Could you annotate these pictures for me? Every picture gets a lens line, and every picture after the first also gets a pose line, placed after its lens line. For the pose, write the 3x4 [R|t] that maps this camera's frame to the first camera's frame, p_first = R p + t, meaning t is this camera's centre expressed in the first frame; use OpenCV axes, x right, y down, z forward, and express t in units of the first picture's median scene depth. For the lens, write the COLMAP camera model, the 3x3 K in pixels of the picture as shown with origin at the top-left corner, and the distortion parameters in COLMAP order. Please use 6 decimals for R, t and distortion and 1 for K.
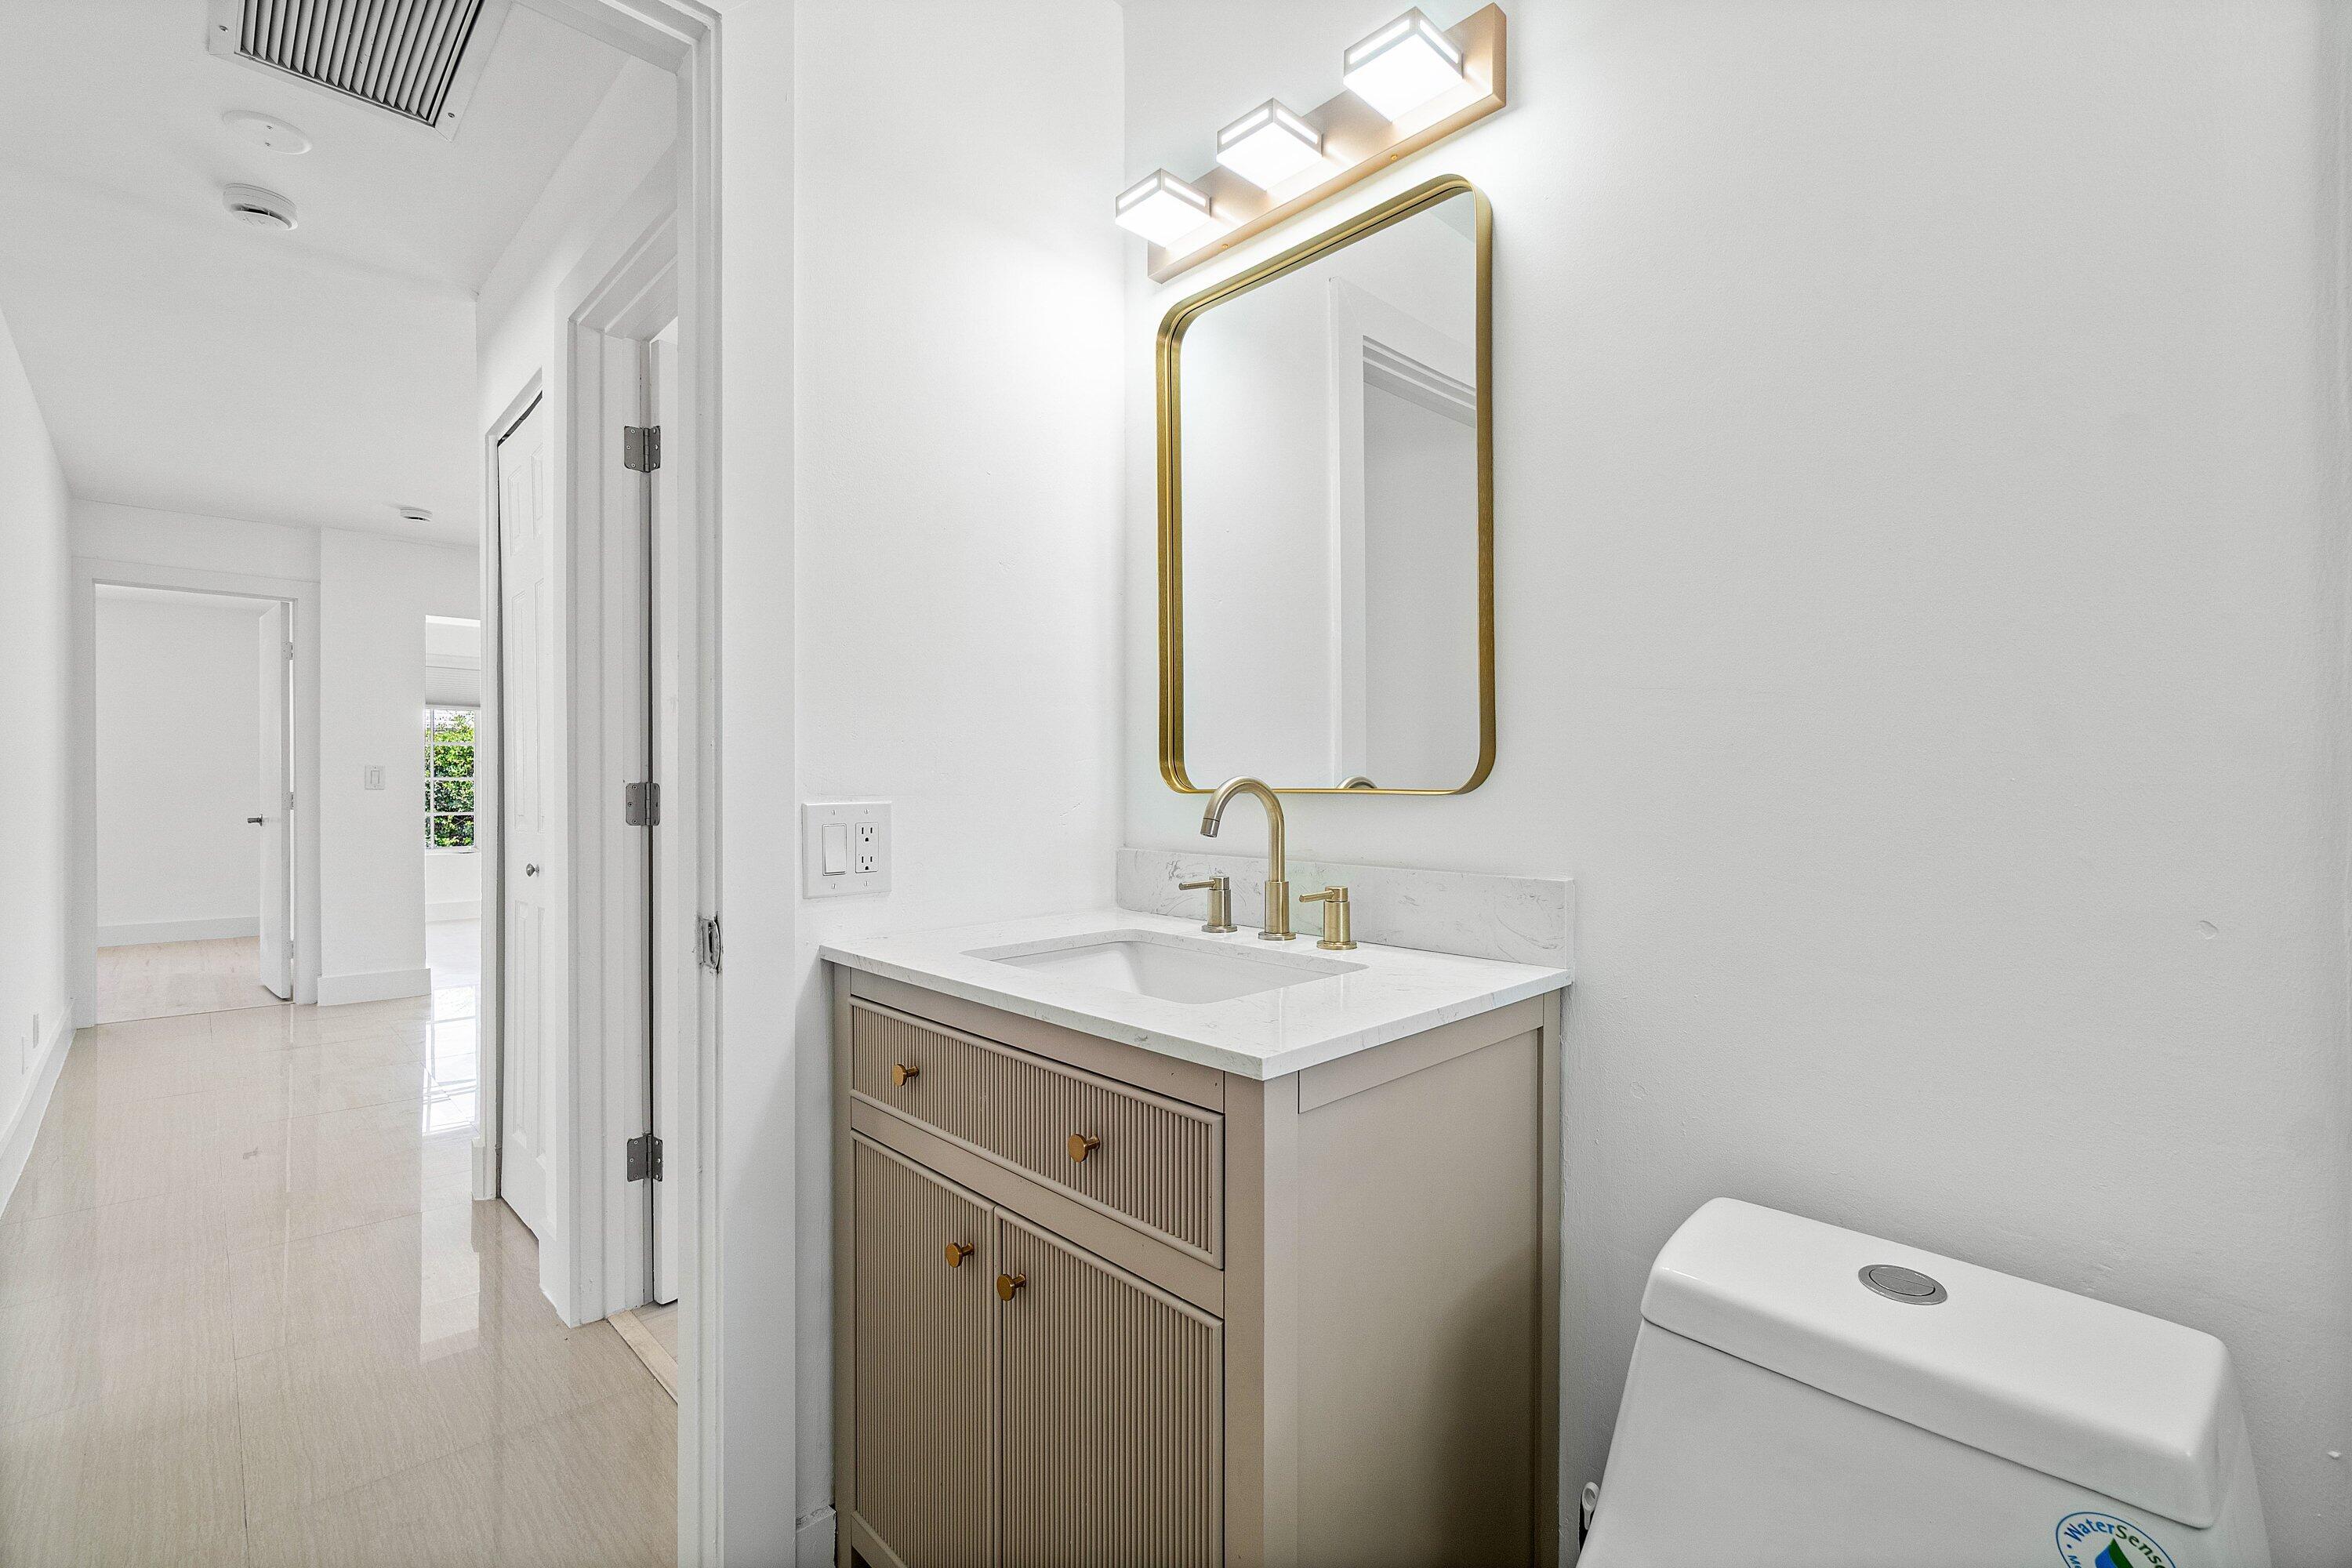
lens RADIAL K [[1024.6, 0, 1169.6], [0, 1024.6, 784.2], [0, 0, 1]] dist [0.002995, 0.000307]
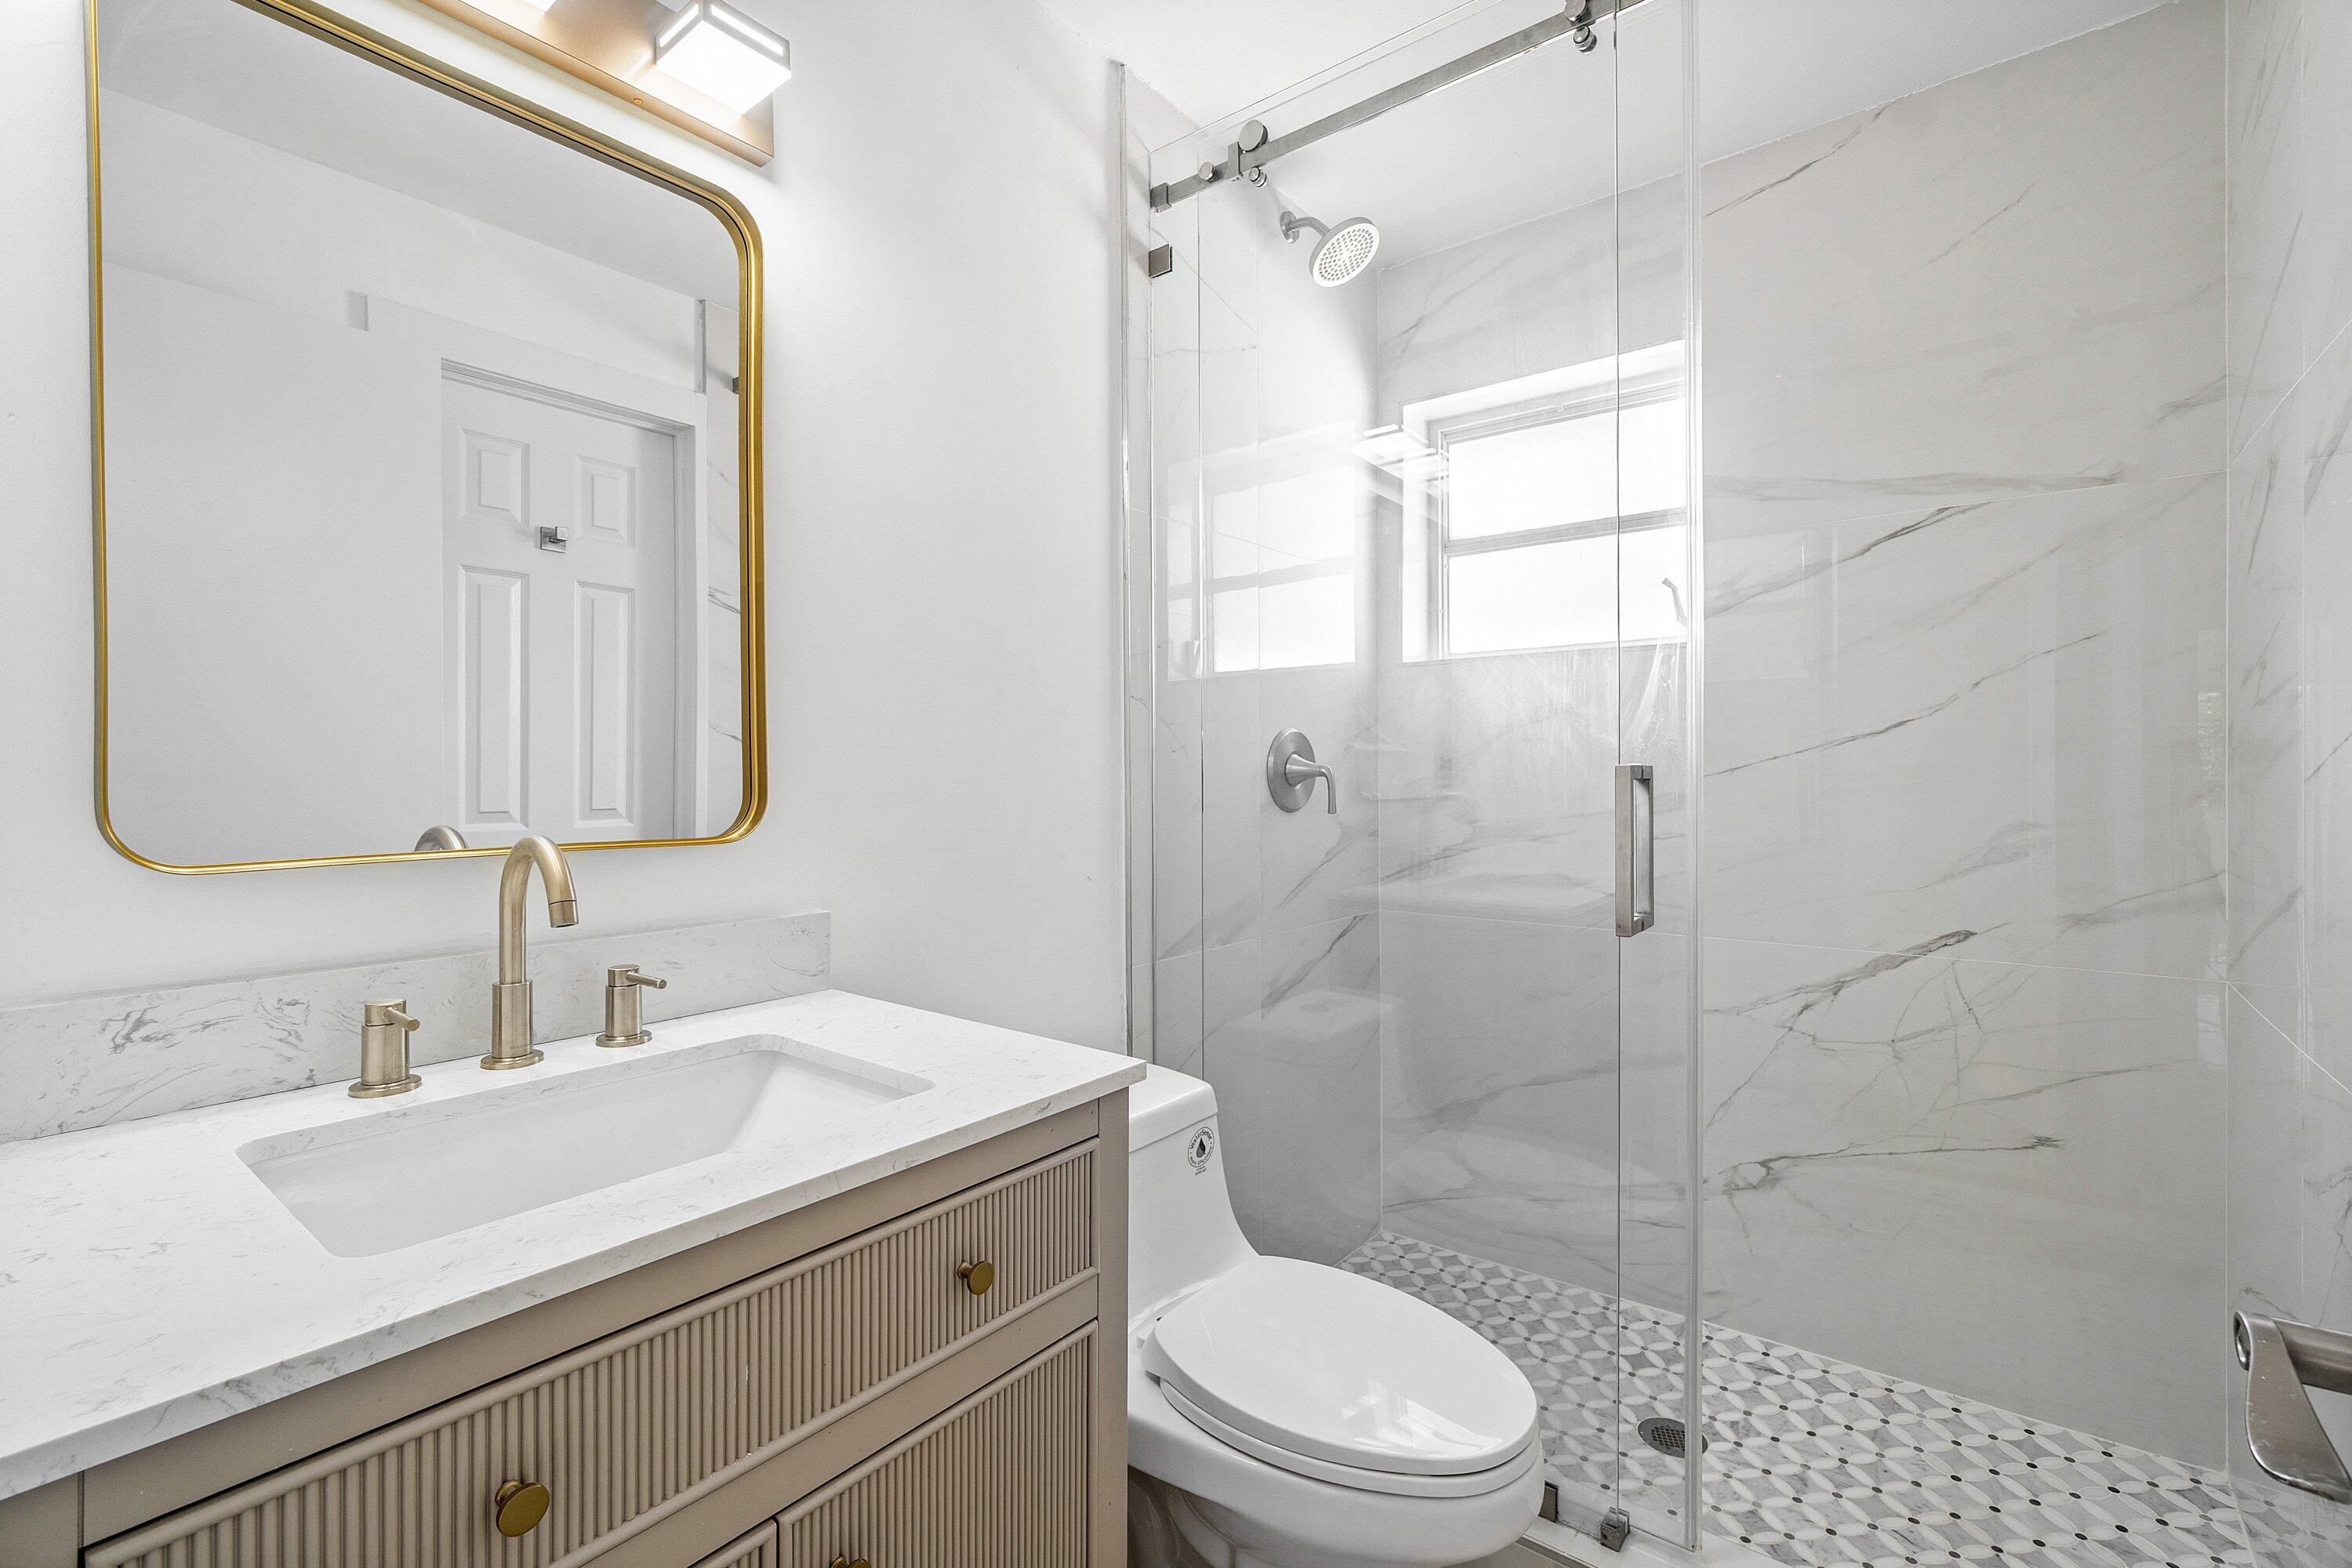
lens RADIAL K [[1024.6, 0, 1168.2], [0, 1024.6, 776.5], [0, 0, 1]] dist [0.002995, 0.000307]
pose [[-0.139269, -0.001478, 0.990253, -0.774866], [-0.001494, 0.999998, 0.001282, -0.056907], [-0.990253, -0.001301, -0.139271, 0.770033]]
